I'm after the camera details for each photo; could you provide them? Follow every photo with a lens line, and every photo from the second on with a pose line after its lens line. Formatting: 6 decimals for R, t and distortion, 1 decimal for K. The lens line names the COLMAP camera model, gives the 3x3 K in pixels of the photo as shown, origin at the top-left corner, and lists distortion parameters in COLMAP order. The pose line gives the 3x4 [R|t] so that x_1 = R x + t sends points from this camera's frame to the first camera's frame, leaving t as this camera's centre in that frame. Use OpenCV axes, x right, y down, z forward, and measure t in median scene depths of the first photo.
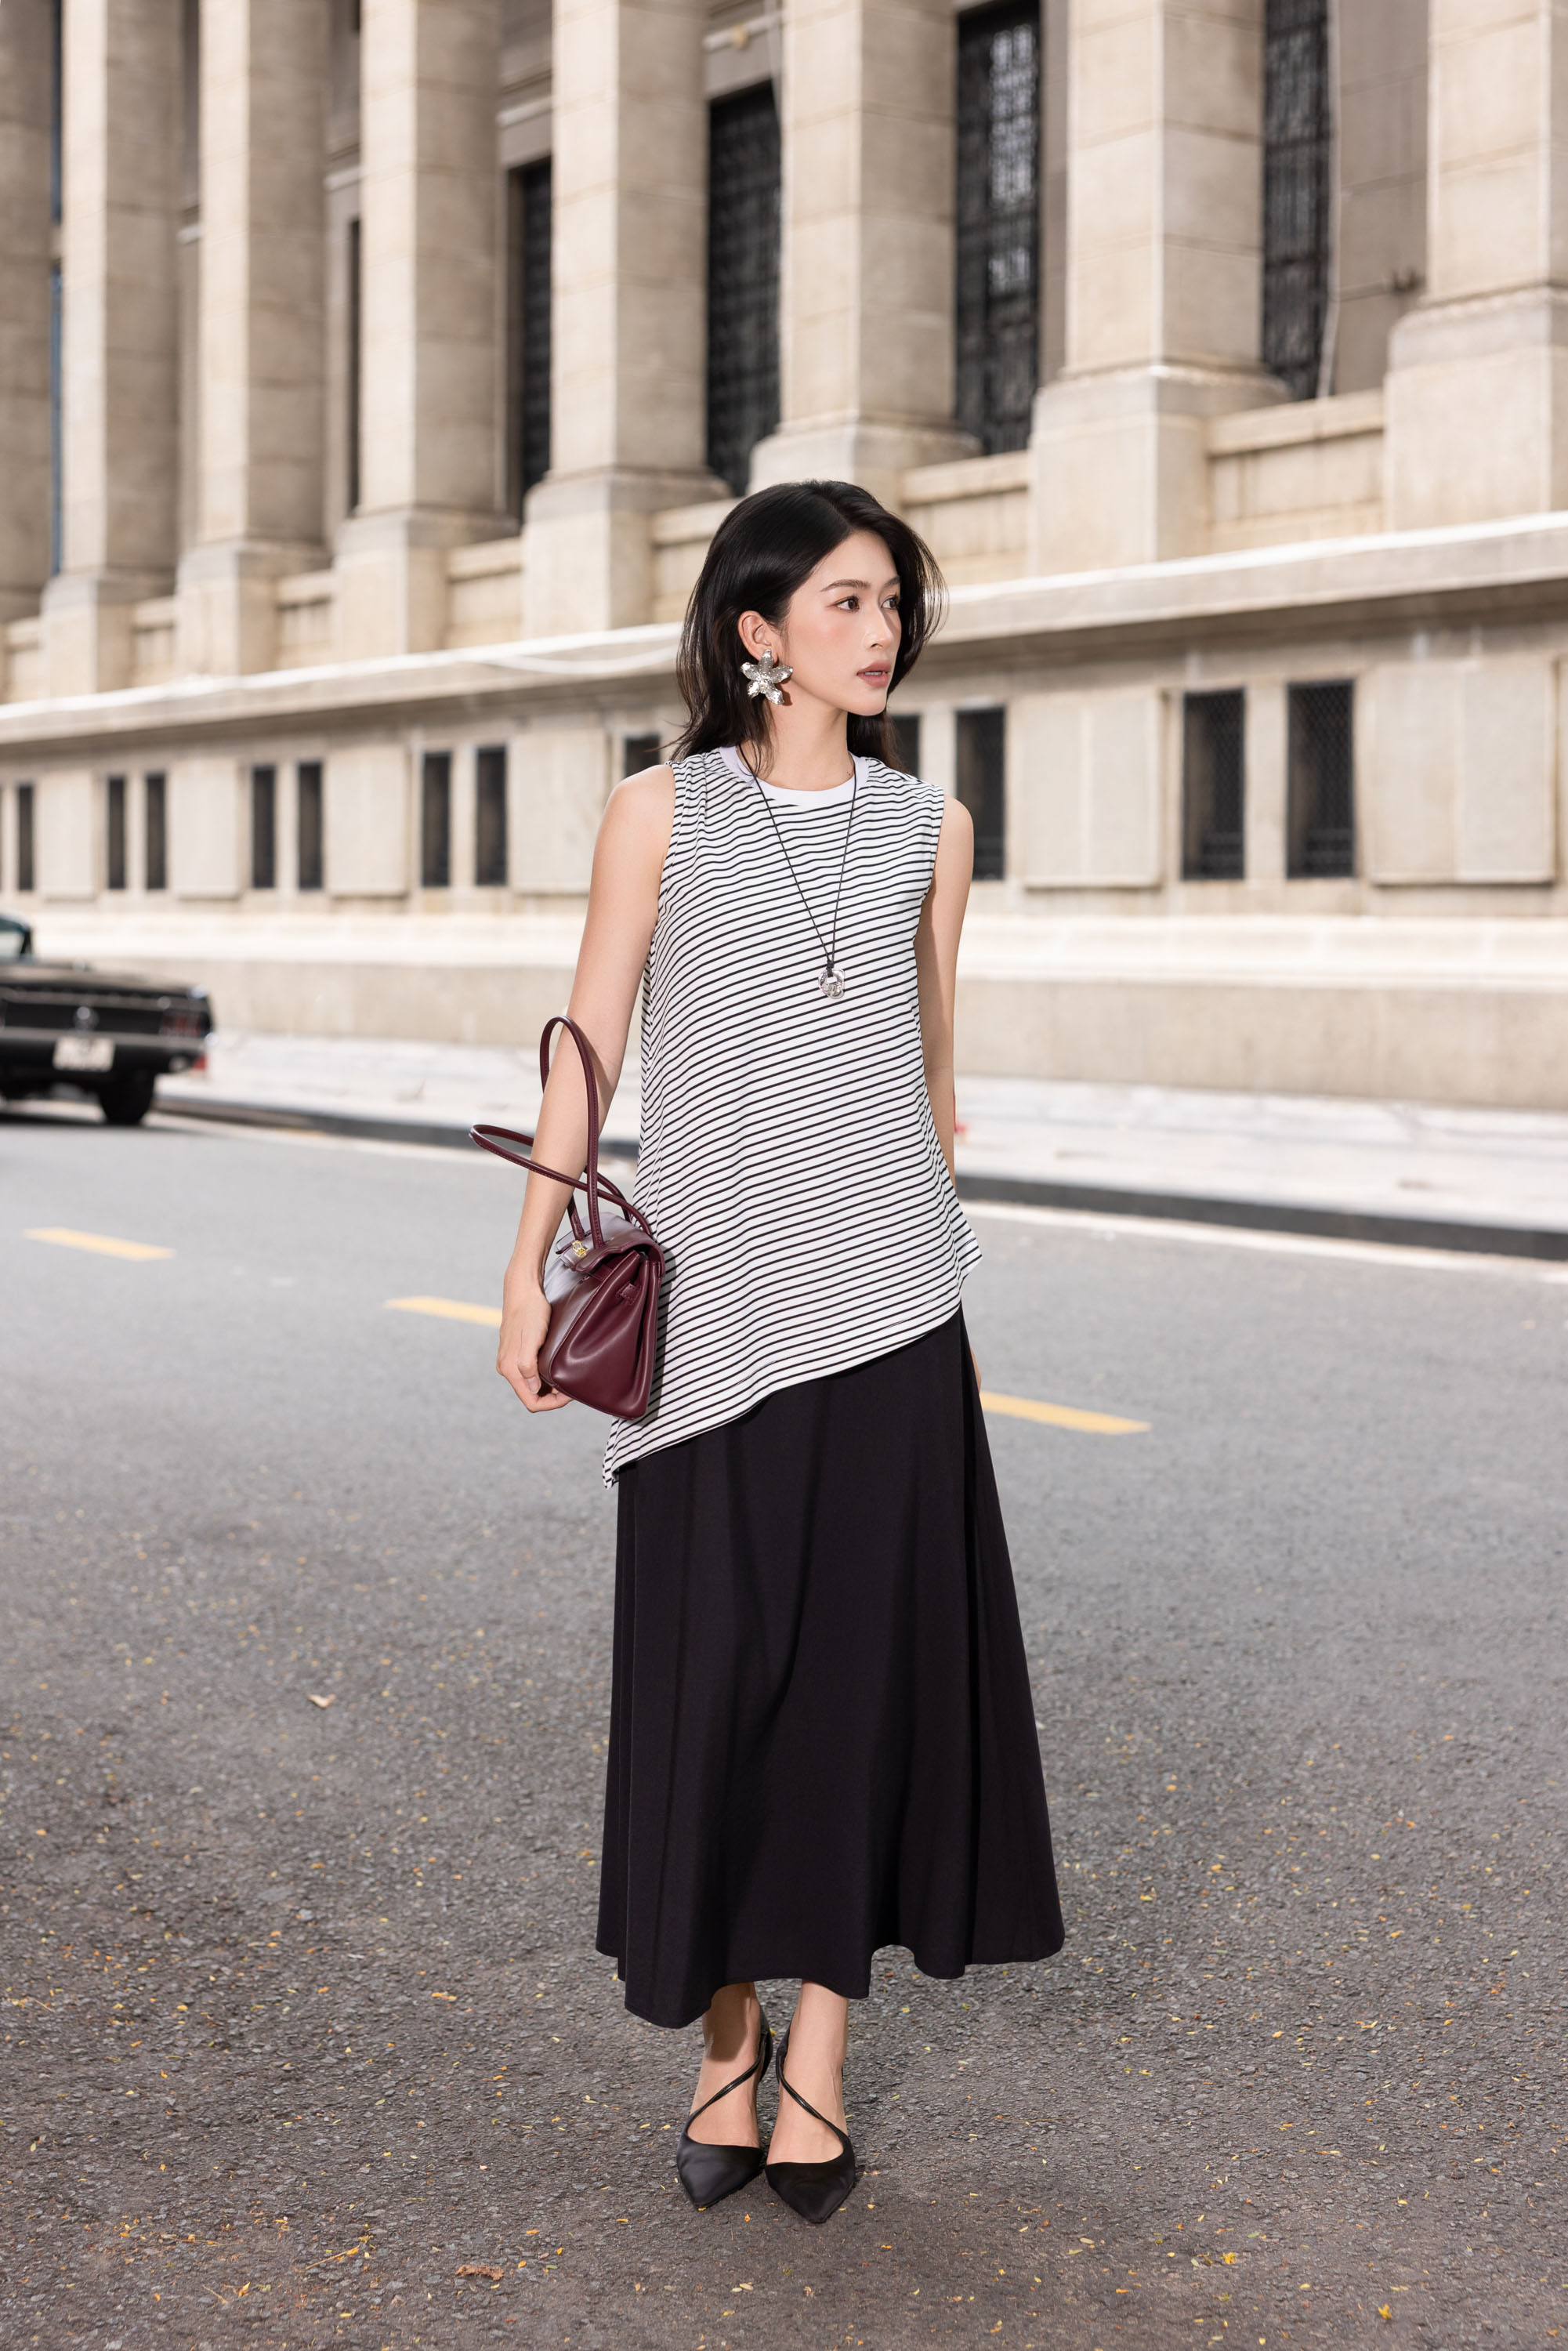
lens RADIAL K [[3776.8, 0, 730.8], [0, 3776.8, 1185.2], [0, 0, 1]] dist [0.005202, -0.067124]
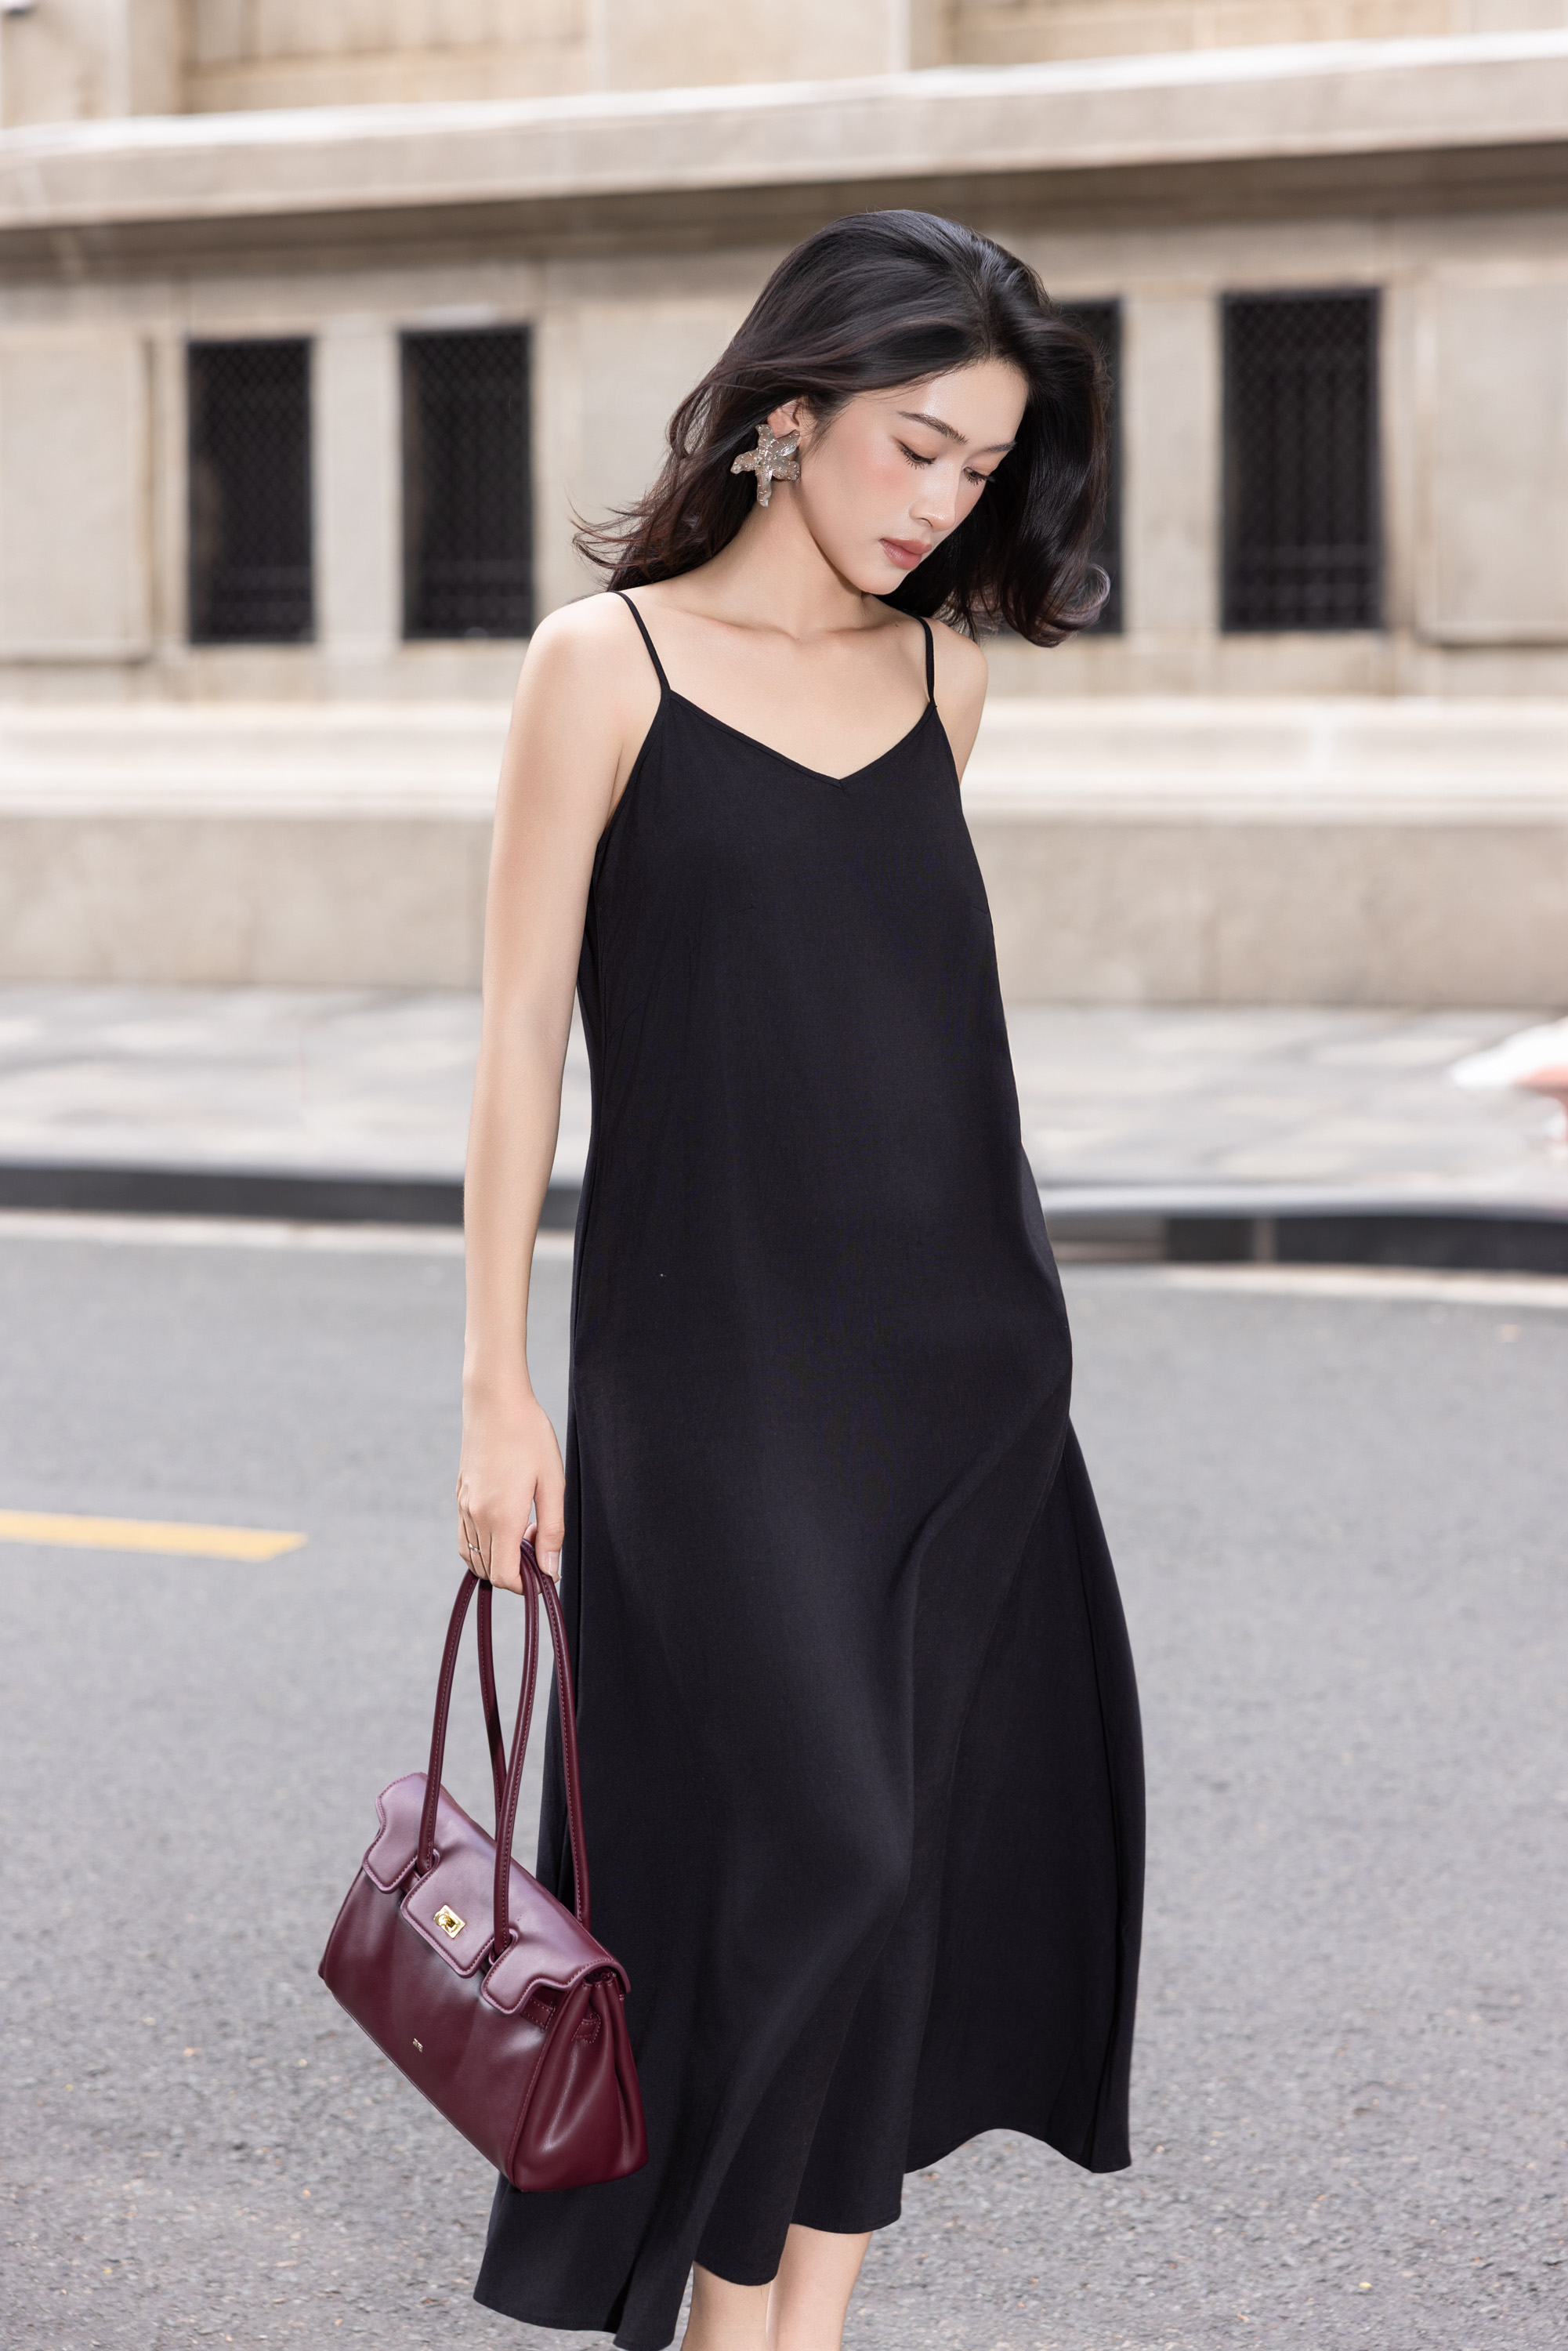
lens RADIAL K [[4393.0, 0, 784.0], [0, 4393.0, 1175.5], [0, 0, 1]] dist [-0.016295, -0.080129]
pose [[0.813790, -0.070152, 0.576910, -0.334157], [0.049638, 0.997450, 0.051270, -0.040468], [-0.579036, -0.013086, 0.815197, 0.546467]]
